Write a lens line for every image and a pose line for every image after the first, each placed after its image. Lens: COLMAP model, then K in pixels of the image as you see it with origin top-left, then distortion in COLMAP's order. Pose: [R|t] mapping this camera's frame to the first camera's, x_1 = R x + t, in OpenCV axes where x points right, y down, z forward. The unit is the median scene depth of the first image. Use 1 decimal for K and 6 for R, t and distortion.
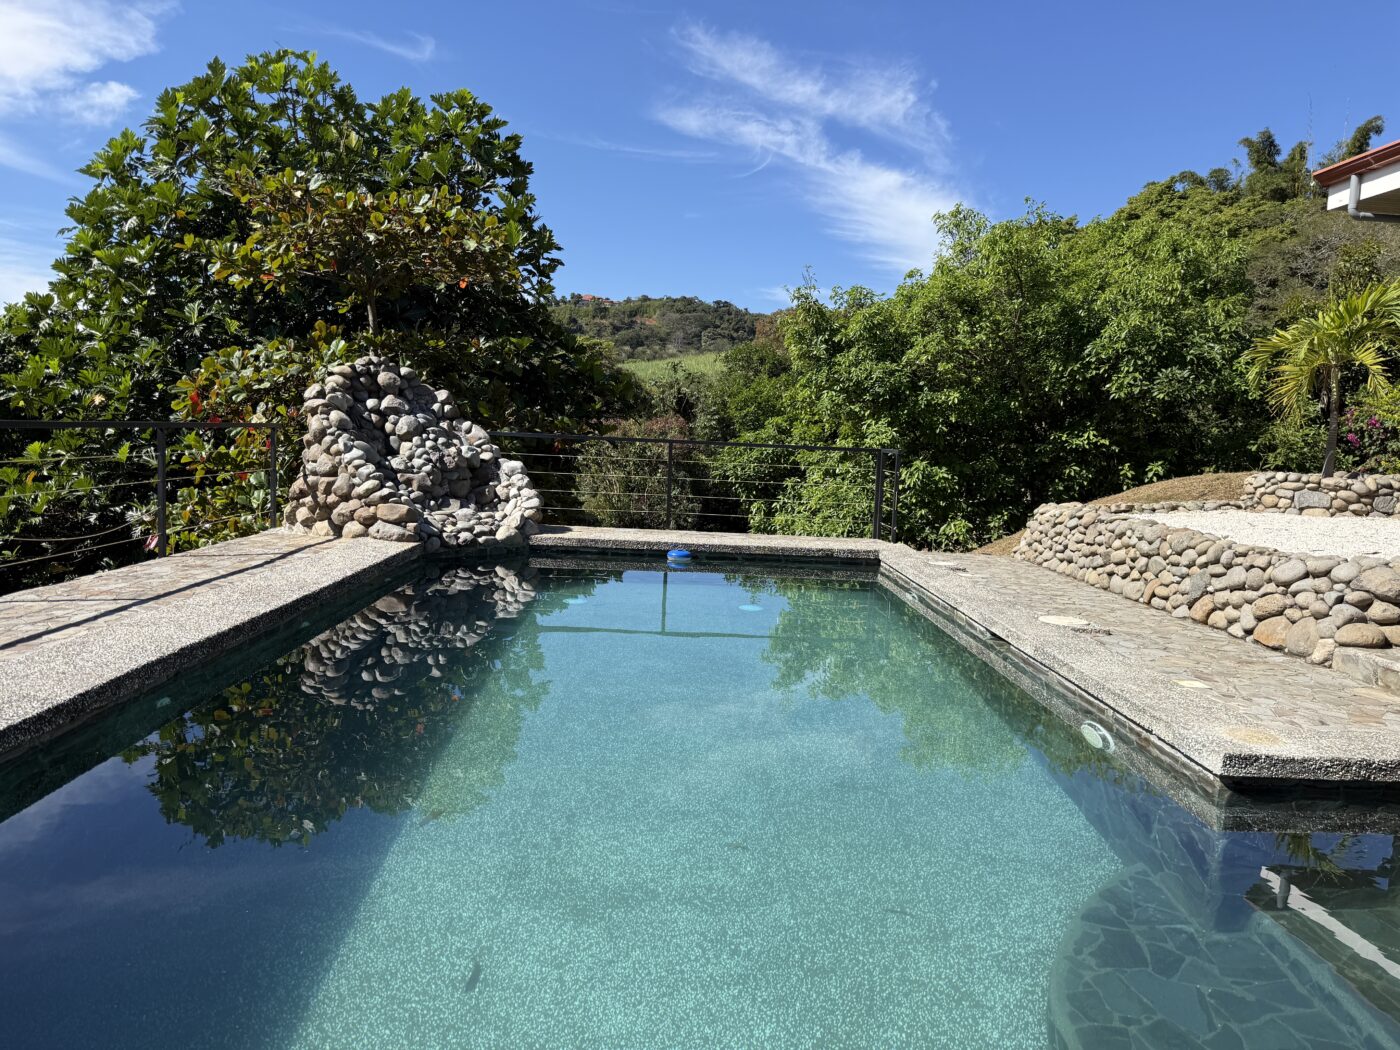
lens RADIAL K [[978.2, 0, 691.5], [0, 978.2, 522.9], [0, 0, 1]] dist [0.054479, -0.069119]
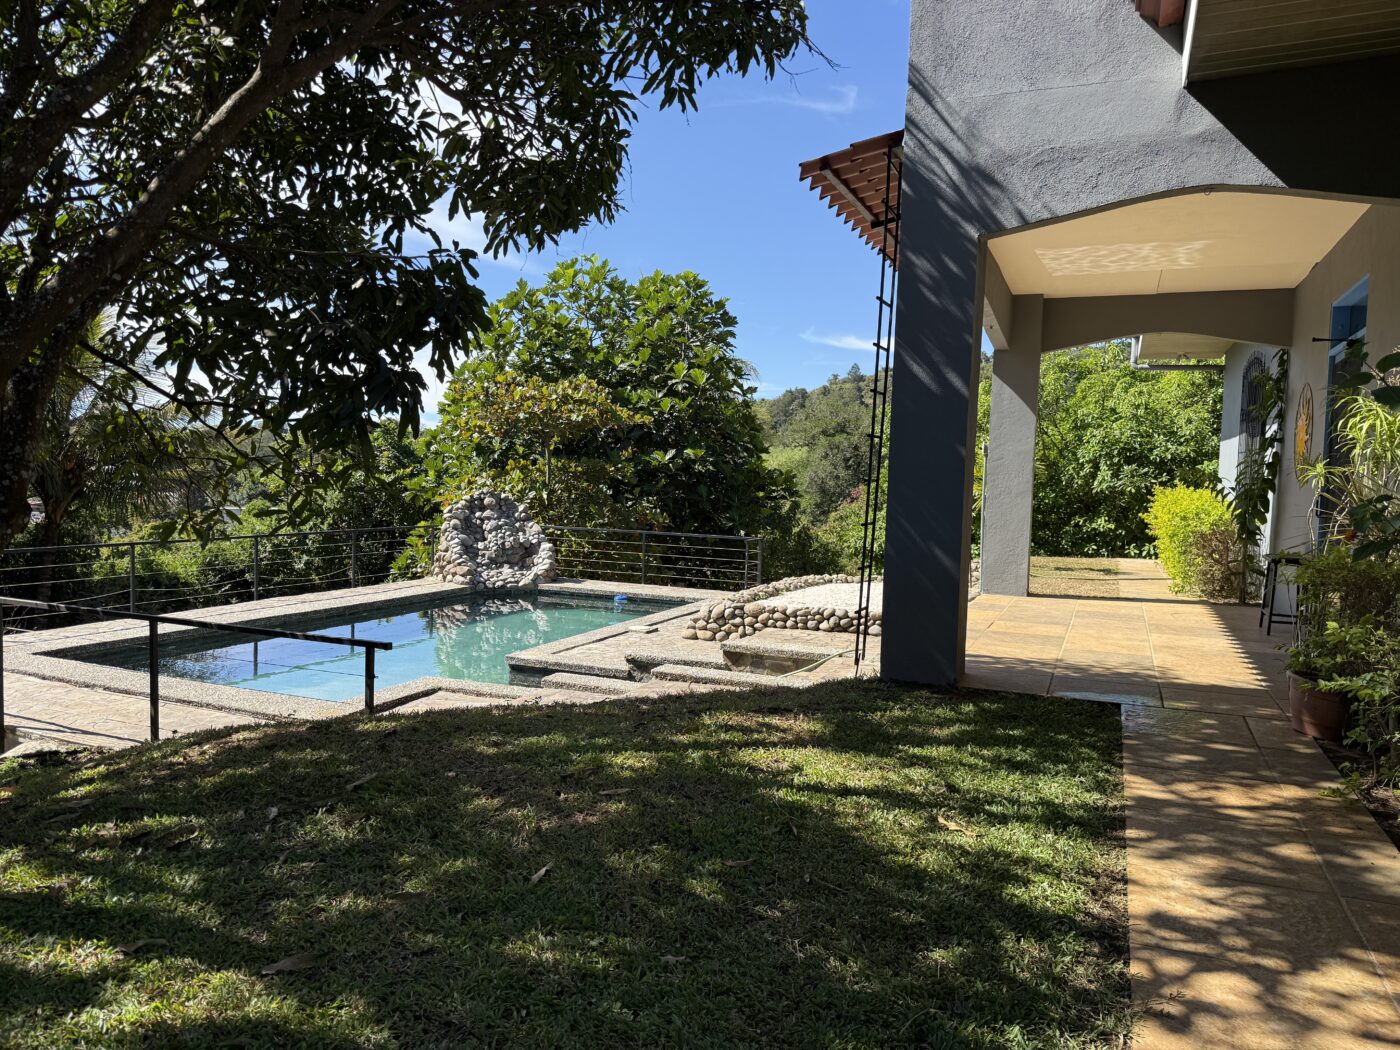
lens RADIAL K [[978.2, 0, 715.0], [0, 978.2, 519.3], [0, 0, 1]] dist [0.054479, -0.069119]
pose [[0.918904, 0.006879, -0.394420, 0.450703], [-0.031597, 0.997919, -0.056208, -0.008464], [0.393213, 0.064112, 0.917210, -0.312191]]
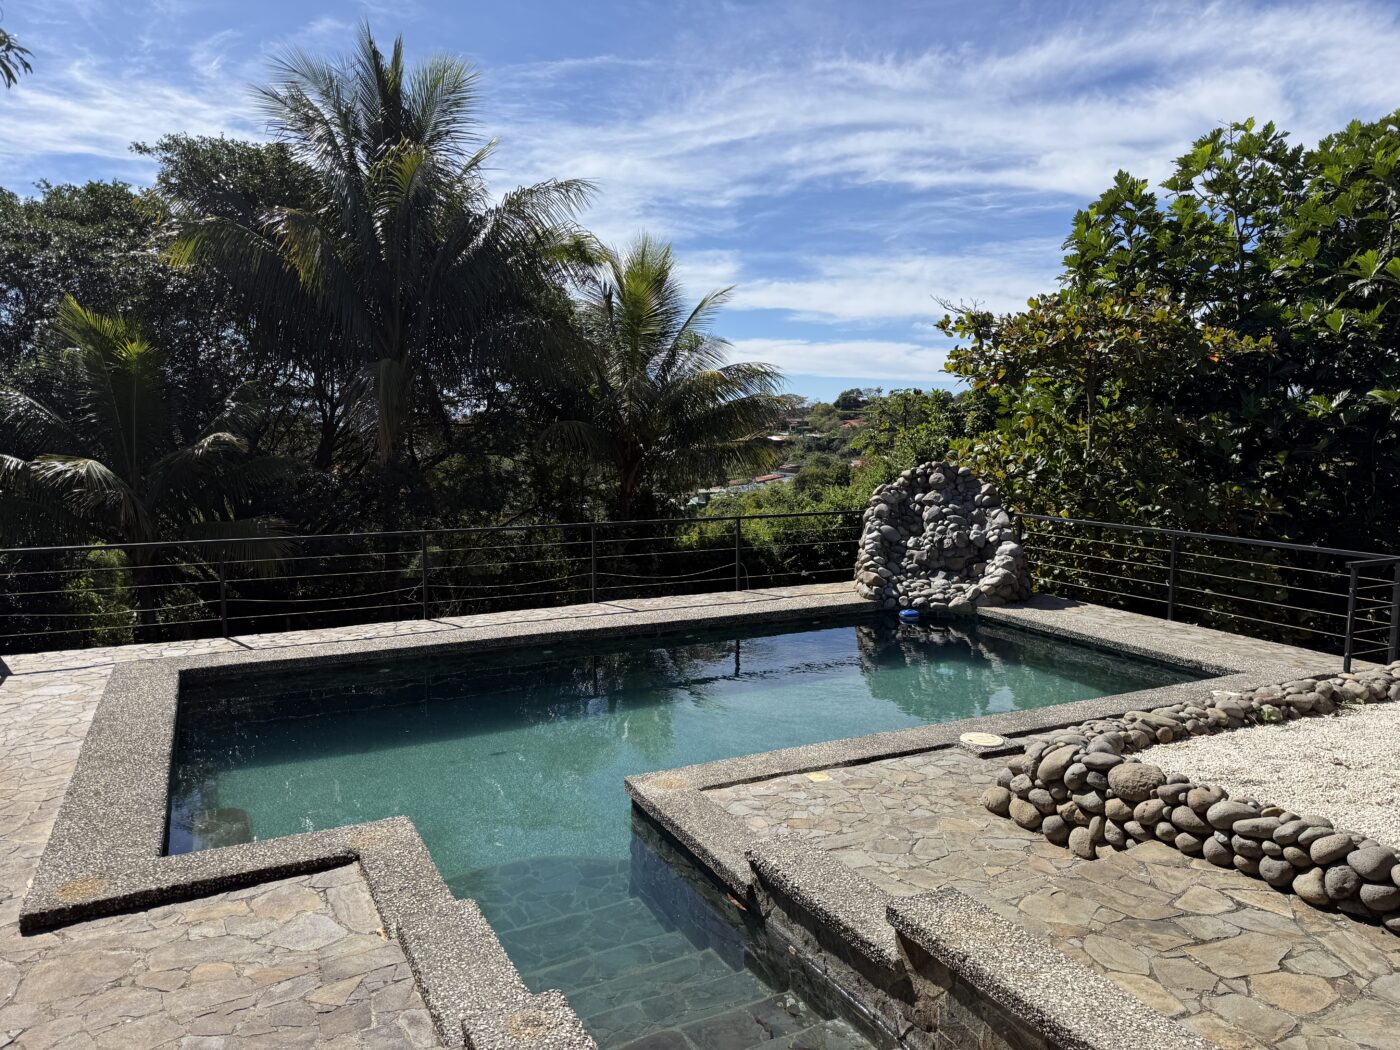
lens RADIAL K [[978.2, 0, 707.8], [0, 978.2, 526.2], [0, 0, 1]] dist [0.054479, -0.069119]
pose [[0.438436, 0.057725, -0.896907, 0.401321], [-0.069953, 0.997100, 0.029978, -0.051456], [0.896036, 0.049597, 0.441203, 0.064305]]
